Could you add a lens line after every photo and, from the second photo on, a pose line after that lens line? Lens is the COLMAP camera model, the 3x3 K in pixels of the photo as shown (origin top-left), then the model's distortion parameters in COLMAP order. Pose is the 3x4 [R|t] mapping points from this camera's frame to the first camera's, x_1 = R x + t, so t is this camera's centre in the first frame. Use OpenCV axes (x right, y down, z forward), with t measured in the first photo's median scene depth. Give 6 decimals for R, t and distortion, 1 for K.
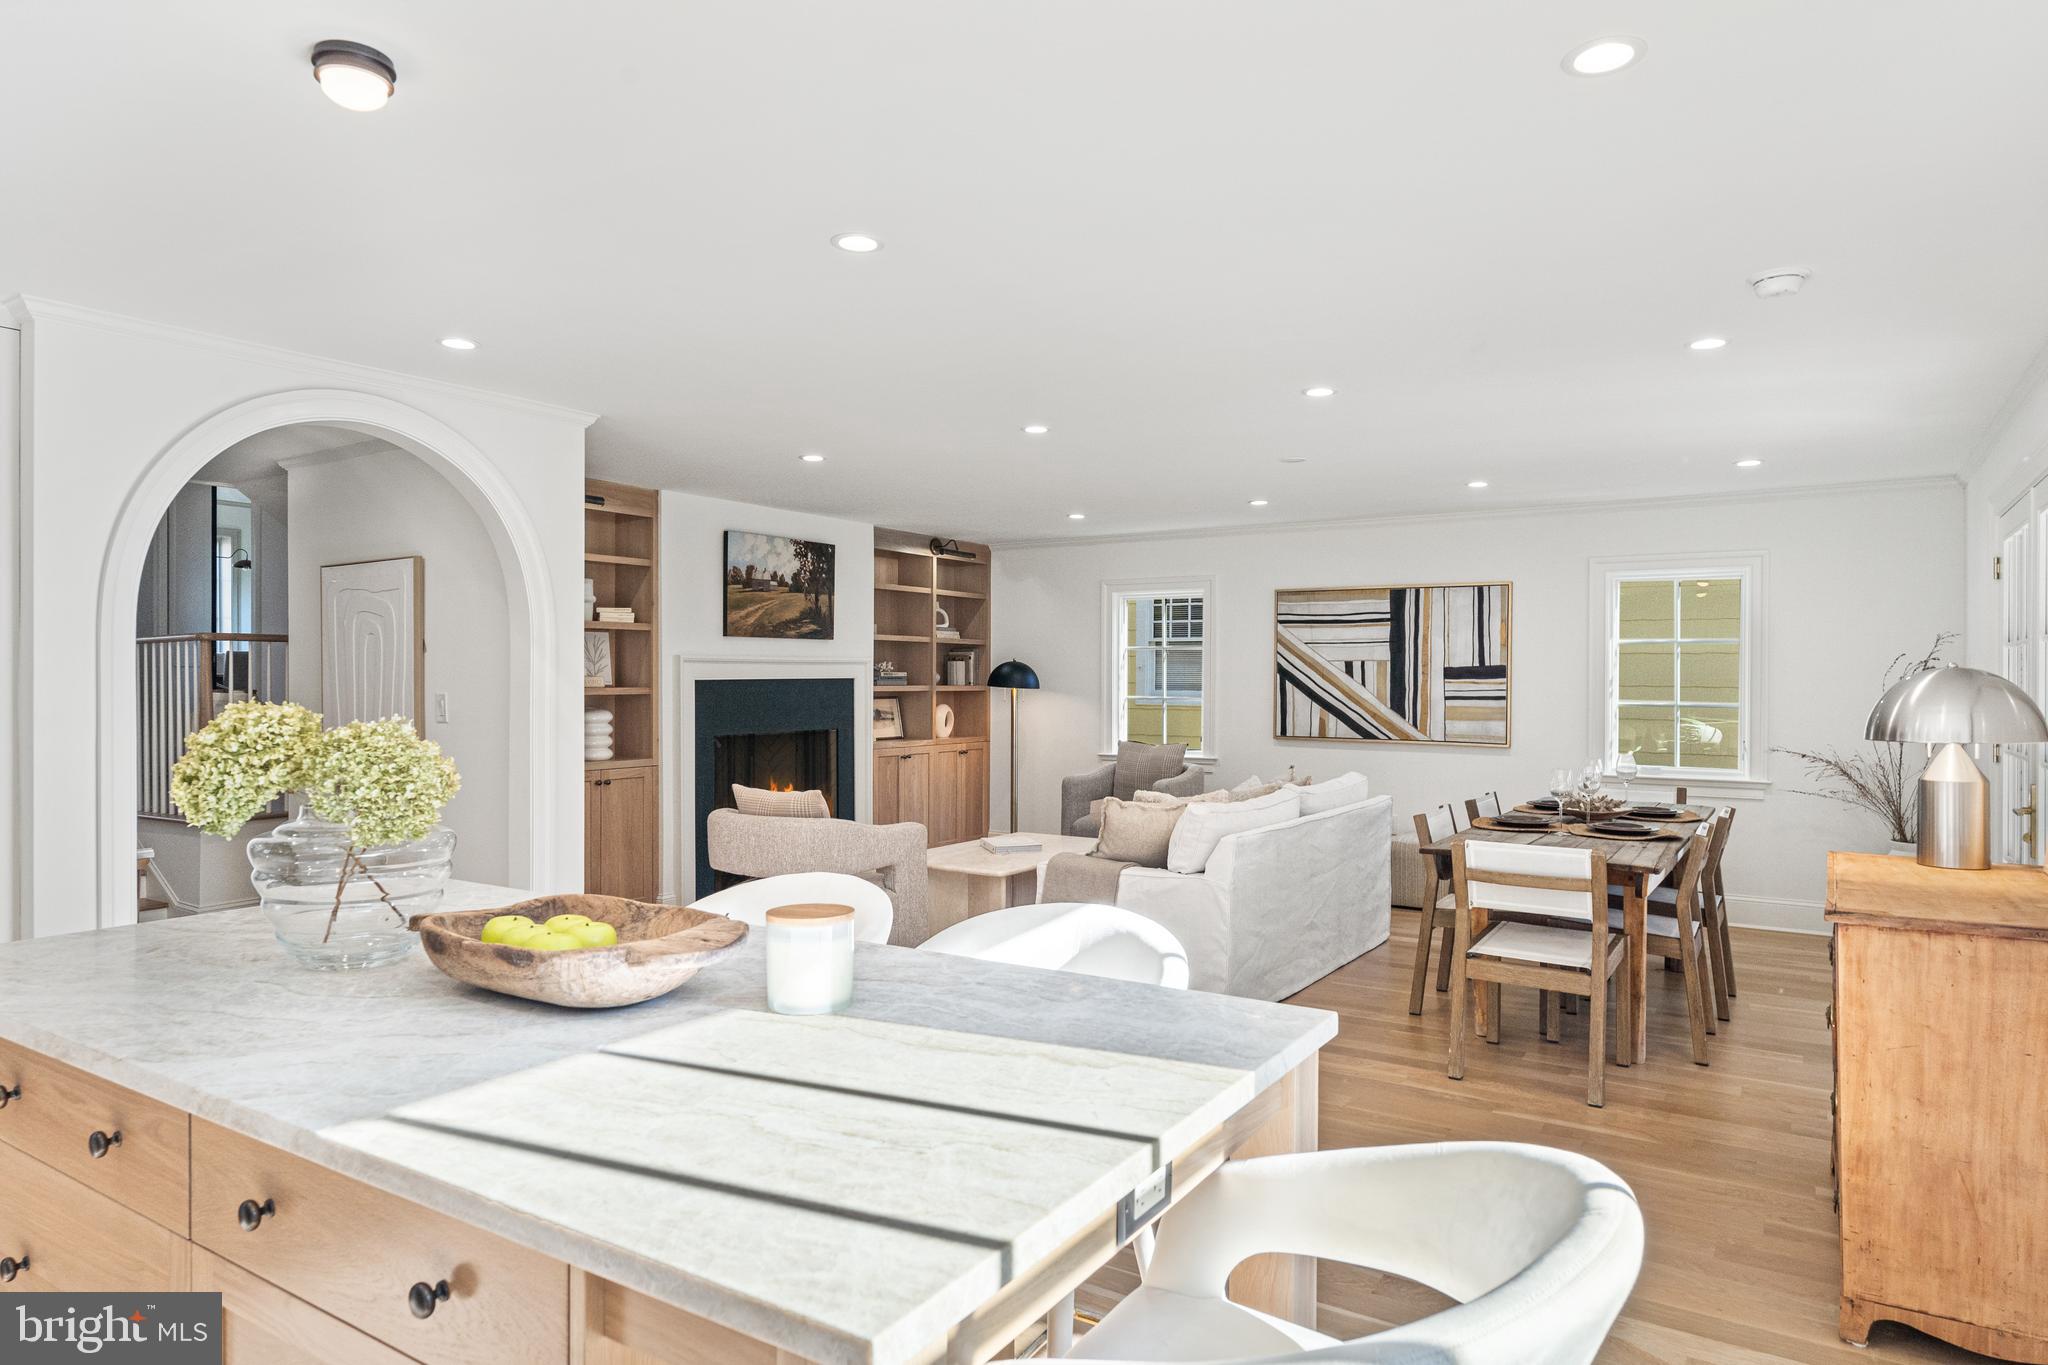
lens RADIAL K [[1230.3, 0, 1024.0], [0, 1230.3, 682.5], [0, 0, 1]] dist [0.004811, 0.001083]
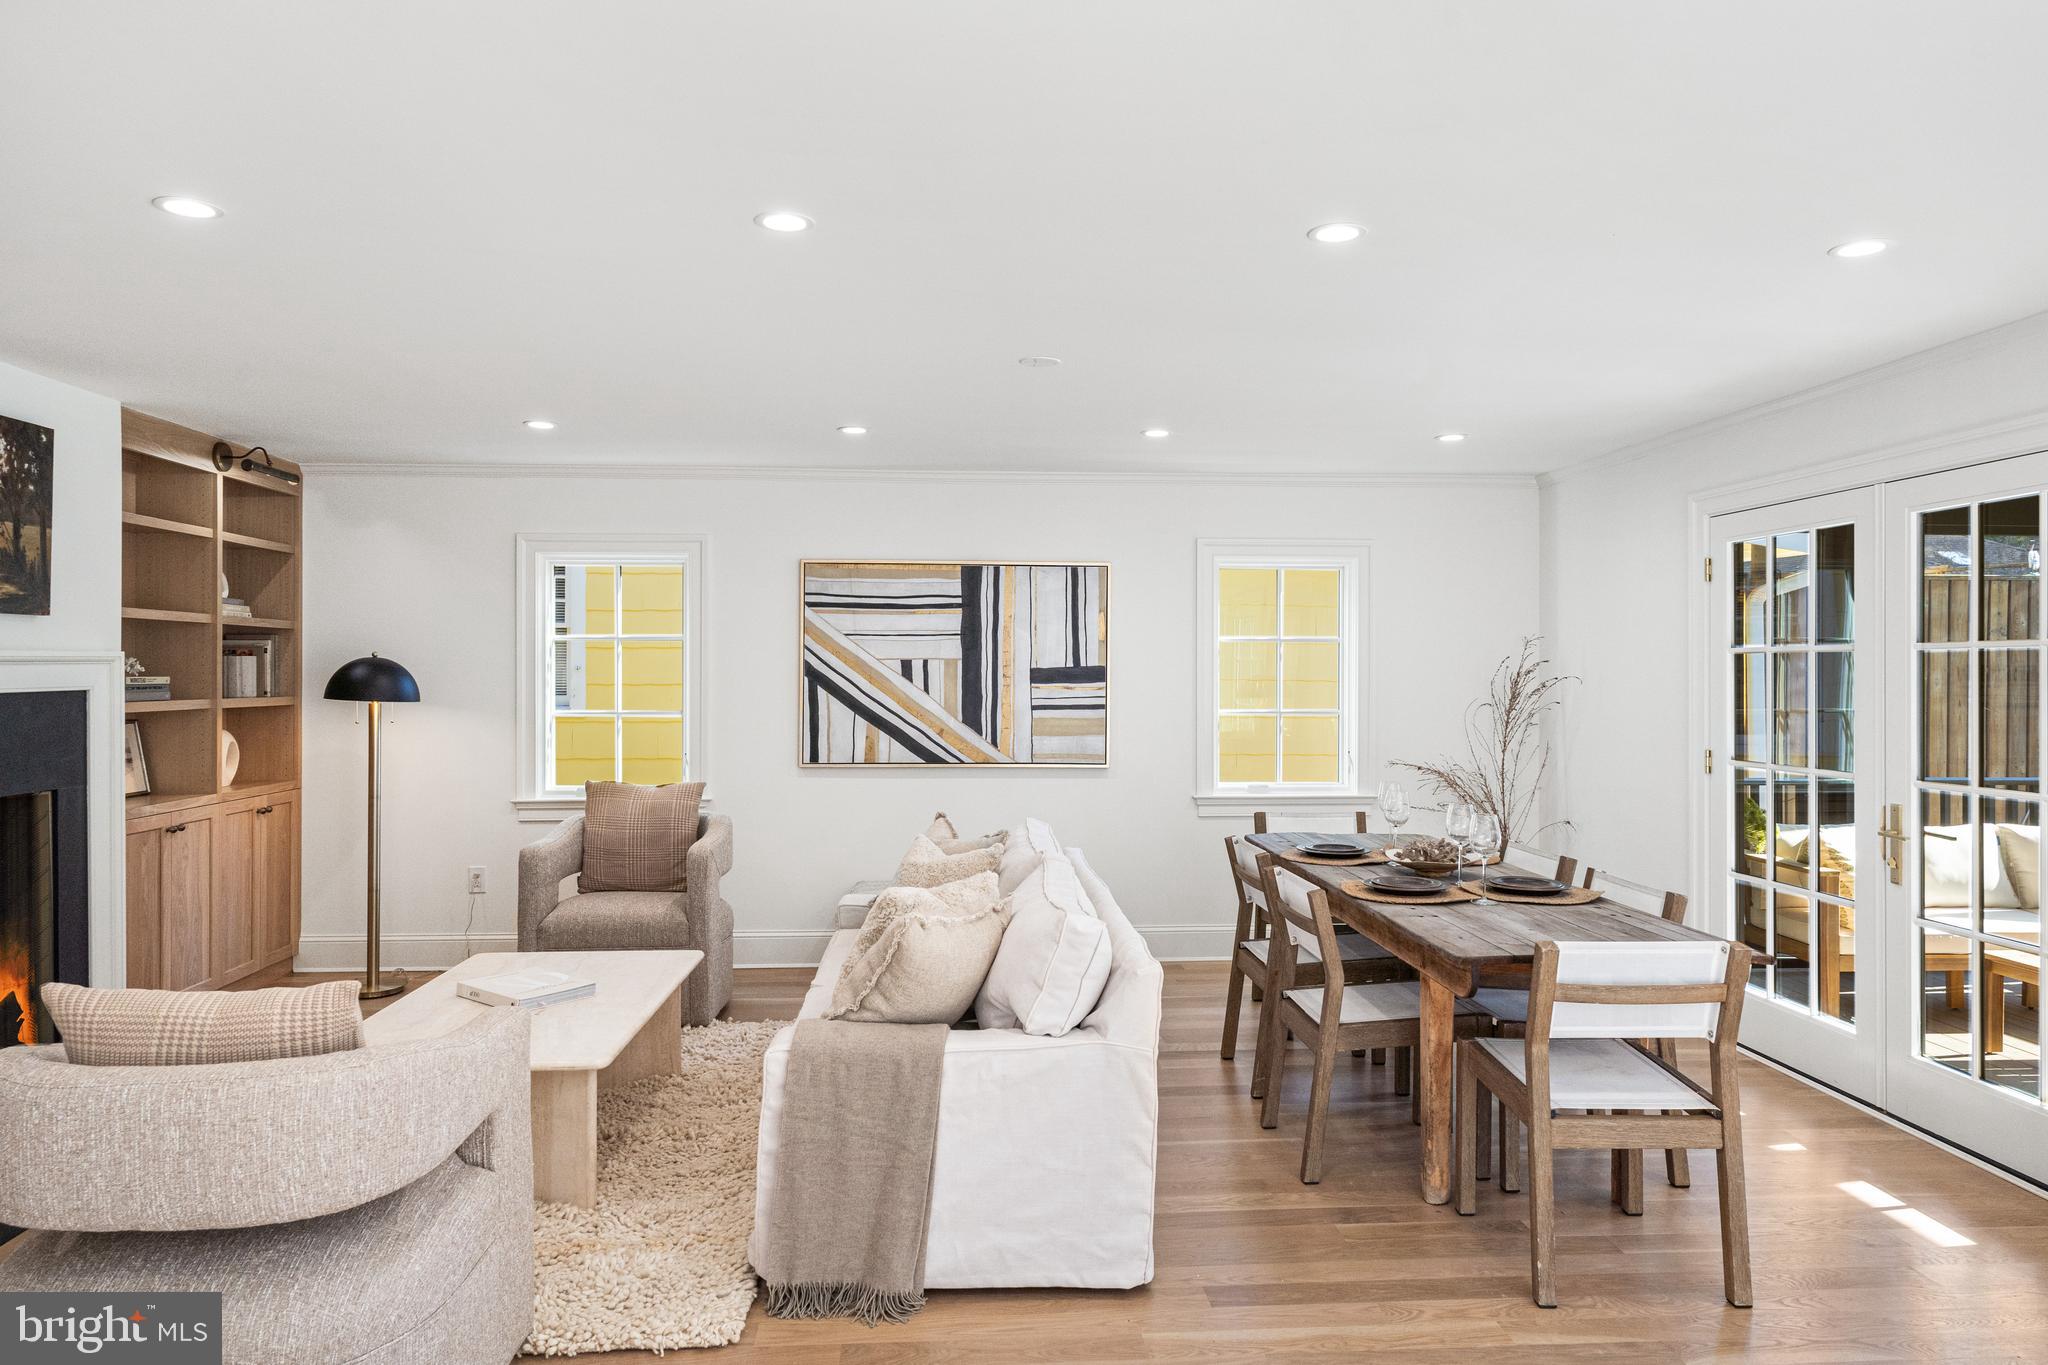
lens RADIAL K [[1316.7, 0, 1020.1], [0, 1316.7, 672.0], [0, 0, 1]] dist [-0.001424, -0.000215]
pose [[0.801846, -0.002785, 0.597525, -0.162053], [0.003634, 0.999993, -0.000217, -0.009834], [-0.597520, 0.002346, 0.801850, 0.330282]]
